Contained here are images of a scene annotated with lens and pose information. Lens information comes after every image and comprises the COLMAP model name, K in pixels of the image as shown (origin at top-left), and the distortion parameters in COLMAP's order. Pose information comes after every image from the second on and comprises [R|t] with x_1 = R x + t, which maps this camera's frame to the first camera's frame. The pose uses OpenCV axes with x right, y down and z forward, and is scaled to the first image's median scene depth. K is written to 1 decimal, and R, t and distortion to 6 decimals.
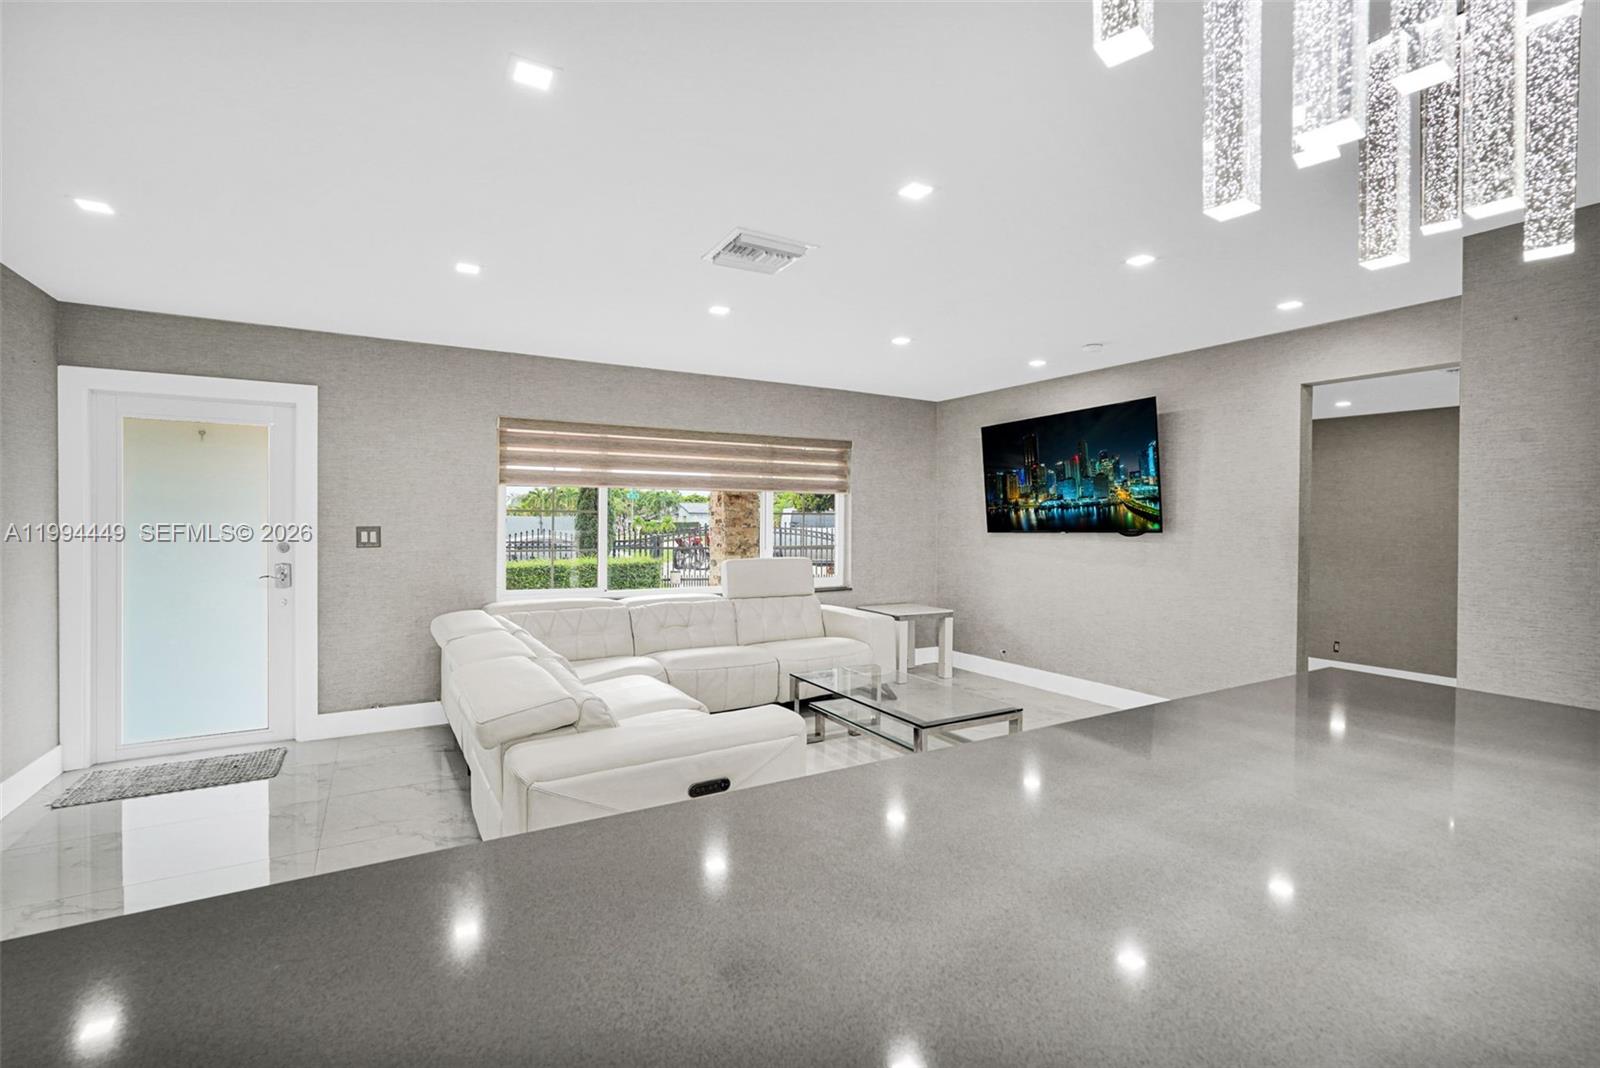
lens RADIAL K [[721.8, 0, 803.3], [0, 721.8, 521.8], [0, 0, 1]] dist [-0.020745, 0.008339]
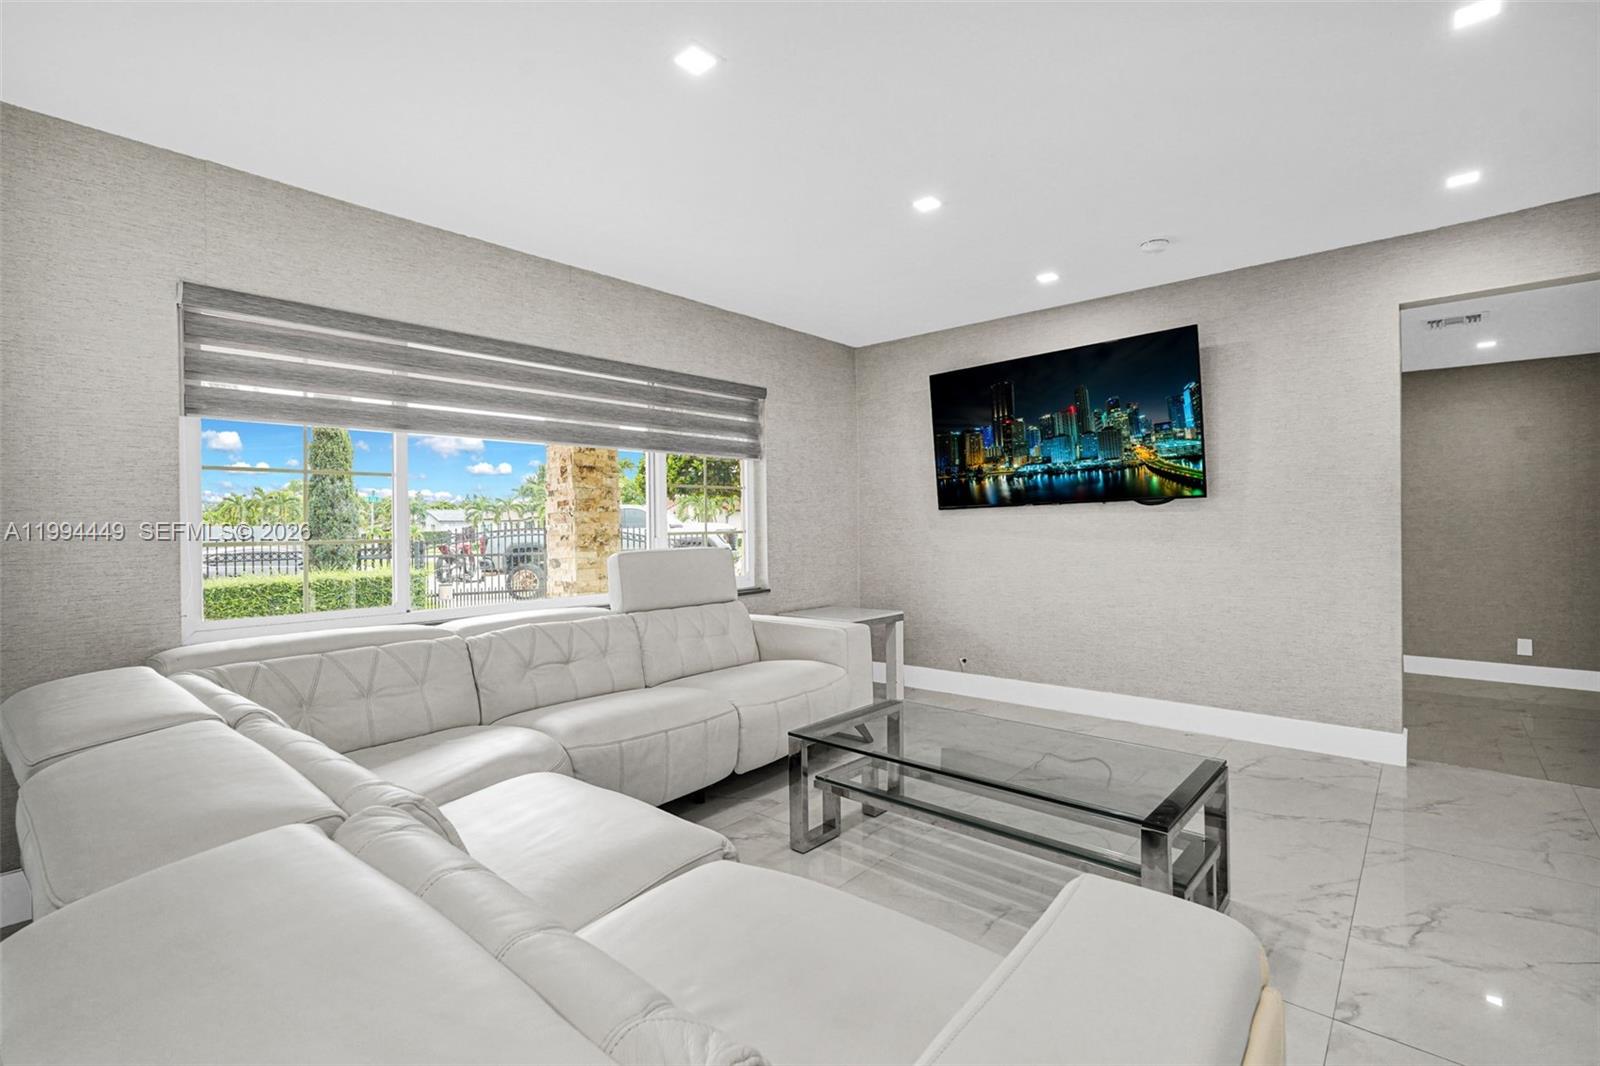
lens RADIAL K [[721.8, 0, 803.3], [0, 721.8, 520.8], [0, 0, 1]] dist [-0.020745, 0.008339]
pose [[0.949406, -0.017364, 0.313570, -0.141631], [0.020335, 0.999774, -0.006208, 0.031019], [-0.313391, 0.012271, 0.949545, 0.324914]]
